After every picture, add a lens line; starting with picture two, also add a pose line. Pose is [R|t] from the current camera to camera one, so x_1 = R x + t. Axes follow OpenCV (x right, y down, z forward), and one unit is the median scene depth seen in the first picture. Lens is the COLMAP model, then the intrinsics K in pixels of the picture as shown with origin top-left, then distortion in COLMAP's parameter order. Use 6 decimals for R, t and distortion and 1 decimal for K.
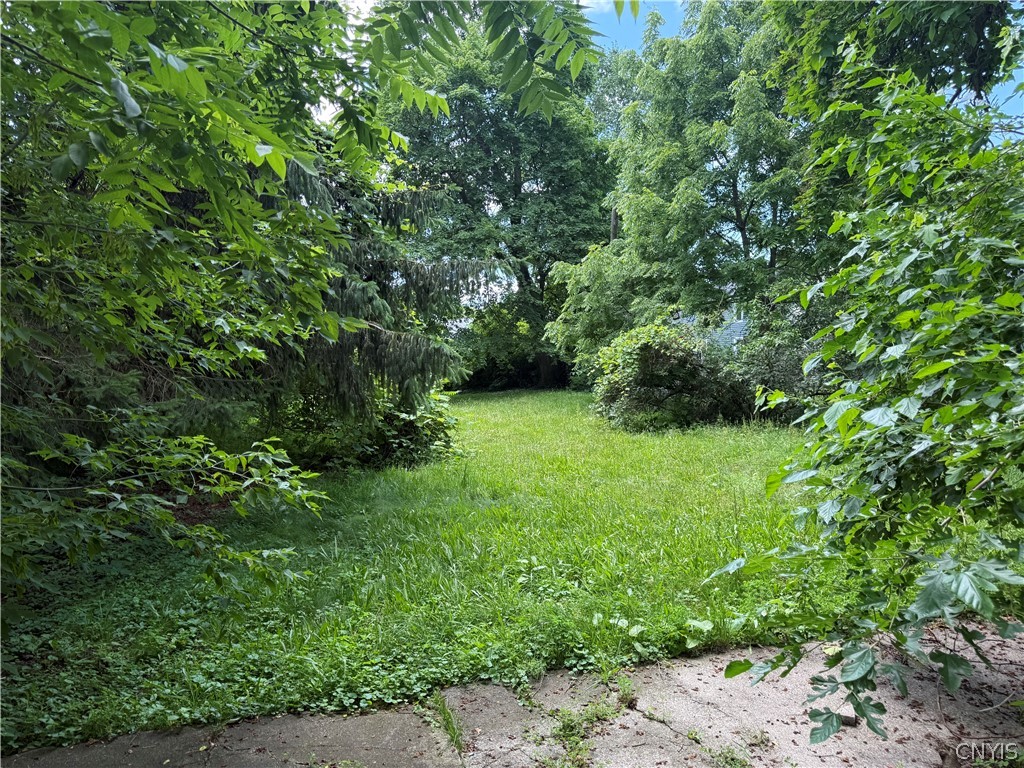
lens RADIAL K [[717.9, 0, 512.4], [0, 717.9, 382.7], [0, 0, 1]] dist [0.034334, -0.047680]
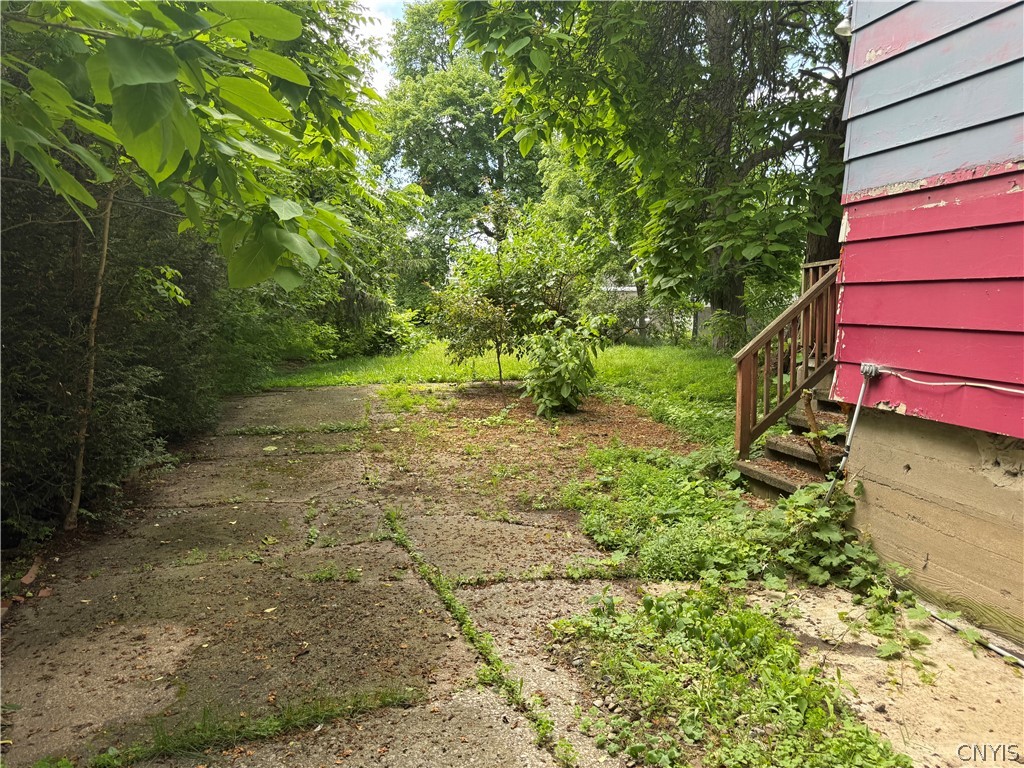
lens RADIAL K [[717.9, 0, 511.7], [0, 717.9, 384.2], [0, 0, 1]] dist [0.034334, -0.047680]
pose [[0.998556, 0.017969, -0.050632, 0.298721], [-0.013853, 0.996658, 0.080503, 0.024469], [0.051909, -0.079685, 0.995468, -0.980908]]
